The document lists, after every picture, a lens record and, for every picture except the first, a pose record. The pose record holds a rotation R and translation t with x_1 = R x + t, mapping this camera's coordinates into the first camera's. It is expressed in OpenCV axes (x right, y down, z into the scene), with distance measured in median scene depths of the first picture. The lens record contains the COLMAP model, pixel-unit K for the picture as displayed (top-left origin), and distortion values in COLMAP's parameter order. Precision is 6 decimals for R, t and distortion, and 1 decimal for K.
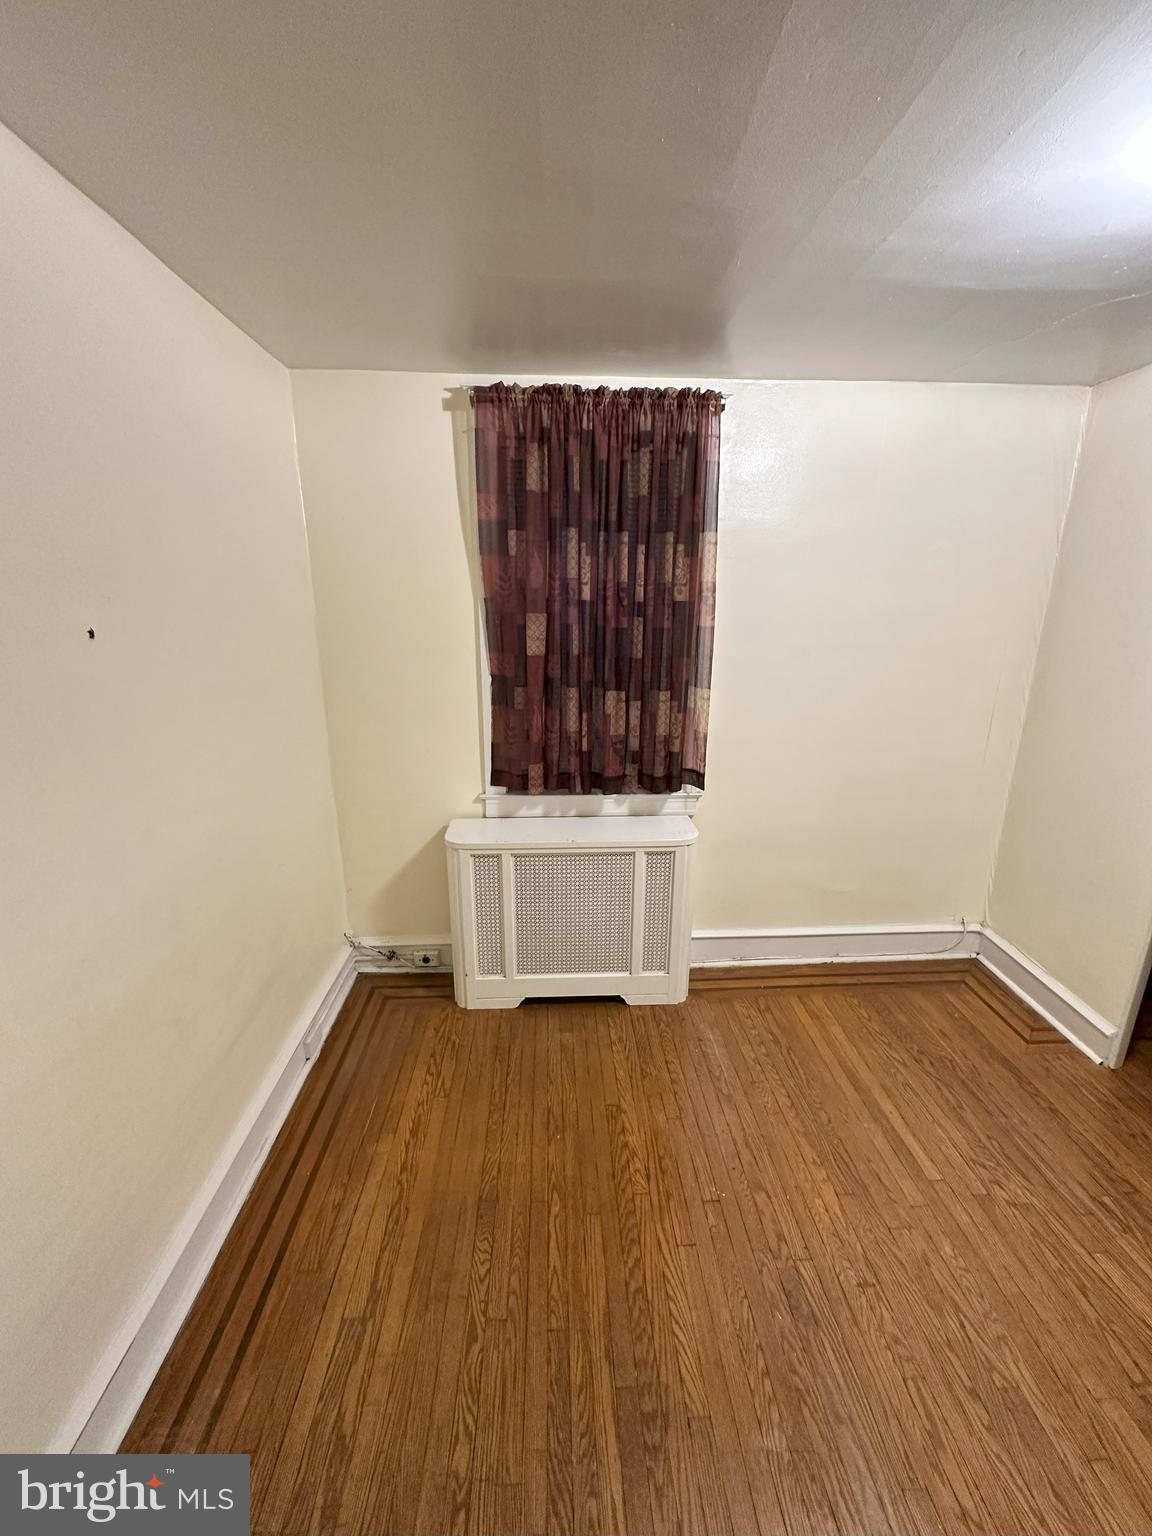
lens RADIAL K [[609.4, 0, 575.7], [0, 609.4, 767.7], [0, 0, 1]] dist [-0.004745, 0.000571]
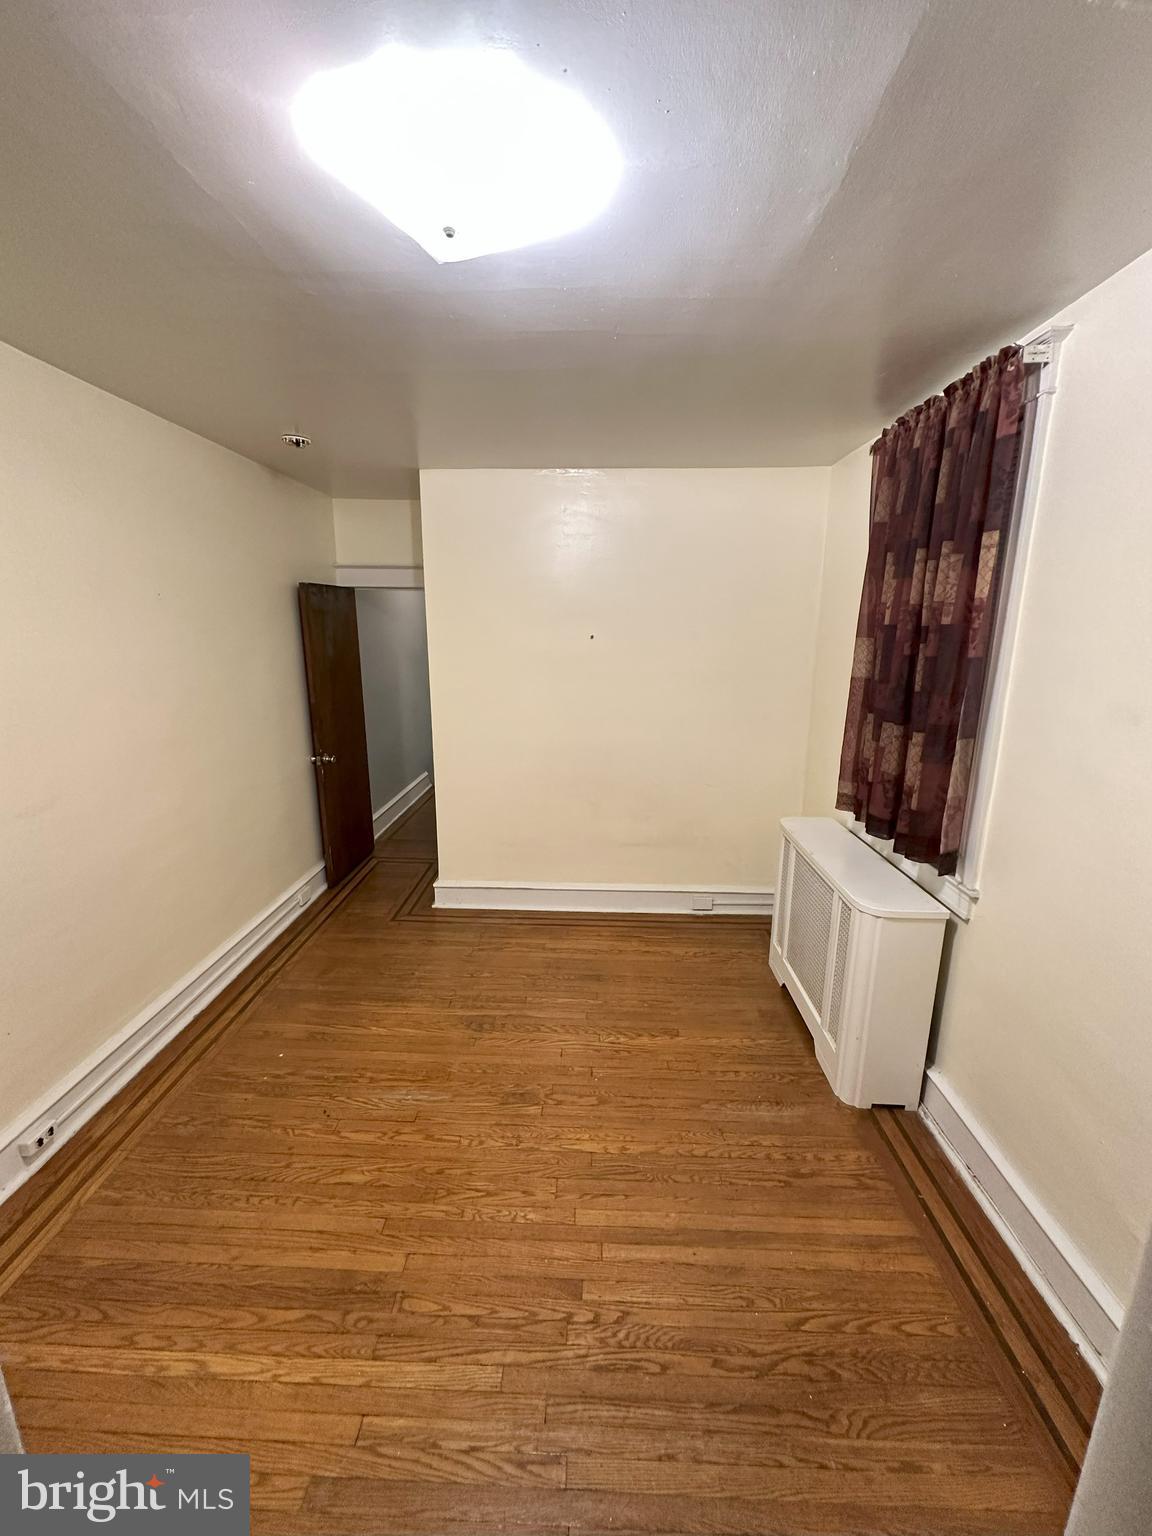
lens RADIAL K [[609.4, 0, 574.7], [0, 609.4, 768.1], [0, 0, 1]] dist [-0.004745, 0.000571]
pose [[-0.080123, 0.217705, -0.972720, 1.351755], [-0.273624, 0.933567, 0.231480, -0.196572], [0.958494, 0.284707, -0.015230, 0.786855]]
